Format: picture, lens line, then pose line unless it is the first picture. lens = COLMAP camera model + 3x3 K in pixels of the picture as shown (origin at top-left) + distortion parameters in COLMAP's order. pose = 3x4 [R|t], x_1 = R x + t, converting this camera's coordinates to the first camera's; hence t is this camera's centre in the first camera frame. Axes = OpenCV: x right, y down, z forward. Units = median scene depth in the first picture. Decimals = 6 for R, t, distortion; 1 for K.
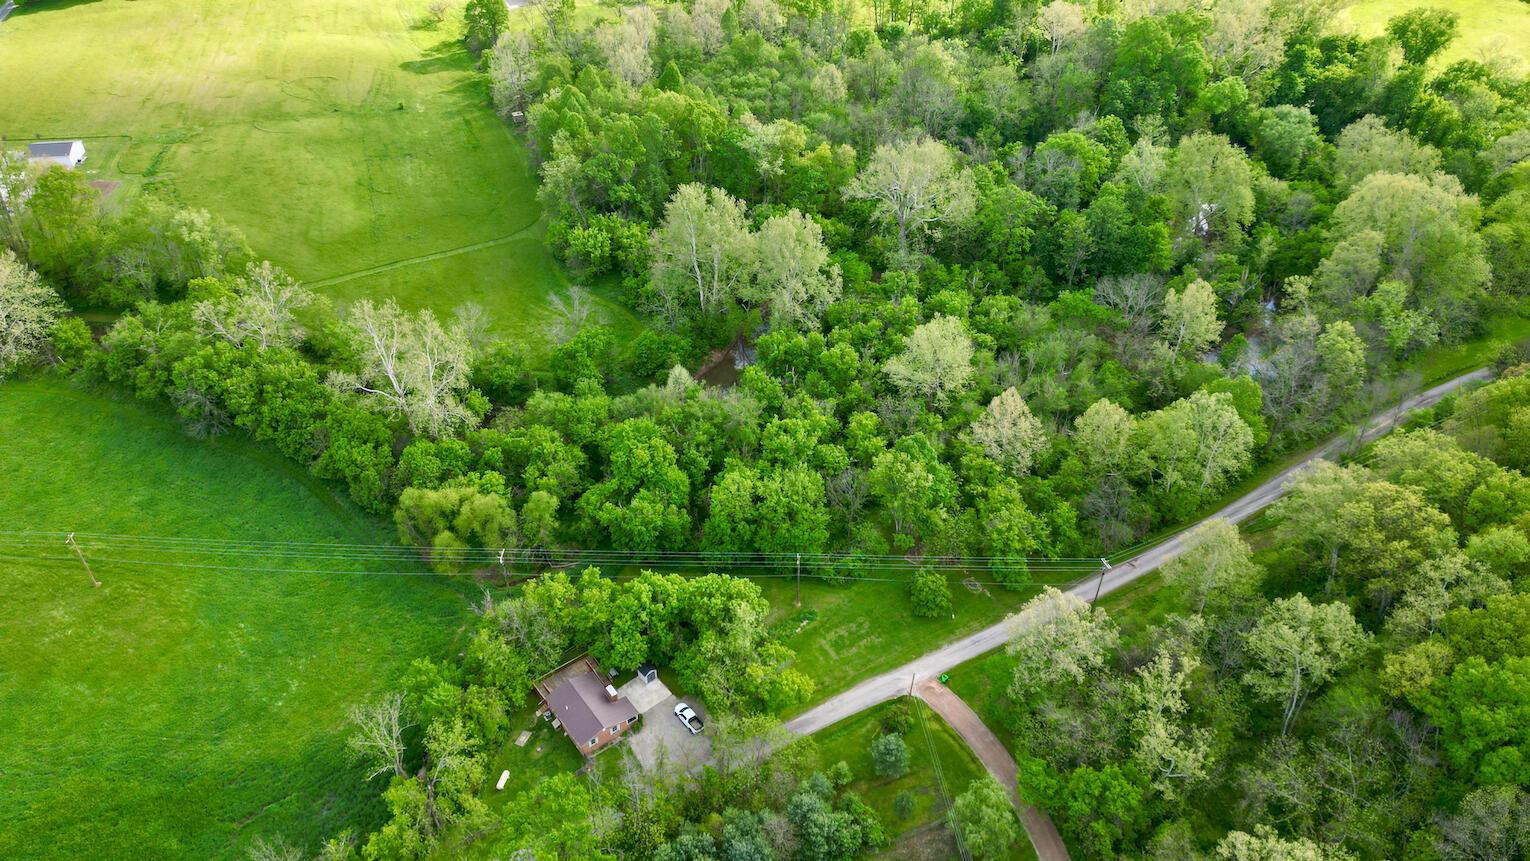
lens RADIAL K [[1070.2, 0, 765.0], [0, 1070.2, 430.5], [0, 0, 1]] dist [0.077493, -0.079180]
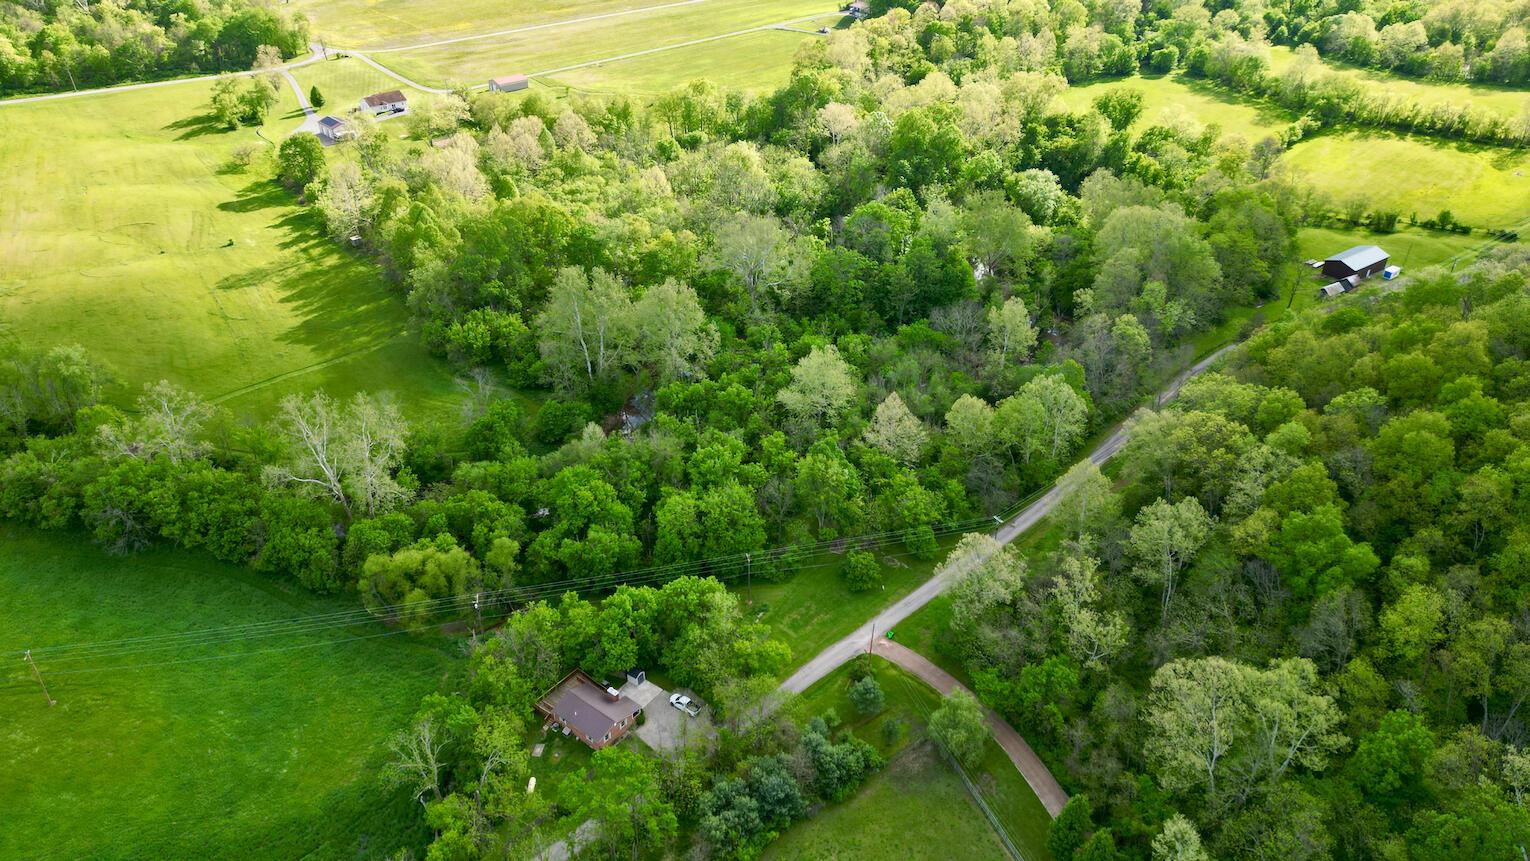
lens RADIAL K [[1070.2, 0, 765.0], [0, 1070.2, 430.5], [0, 0, 1]] dist [0.077493, -0.079180]
pose [[0.968812, -0.131314, 0.210143, -0.151126], [0.154754, 0.982957, -0.099225, 0.090067], [-0.193532, 0.128651, 0.972622, -0.110571]]
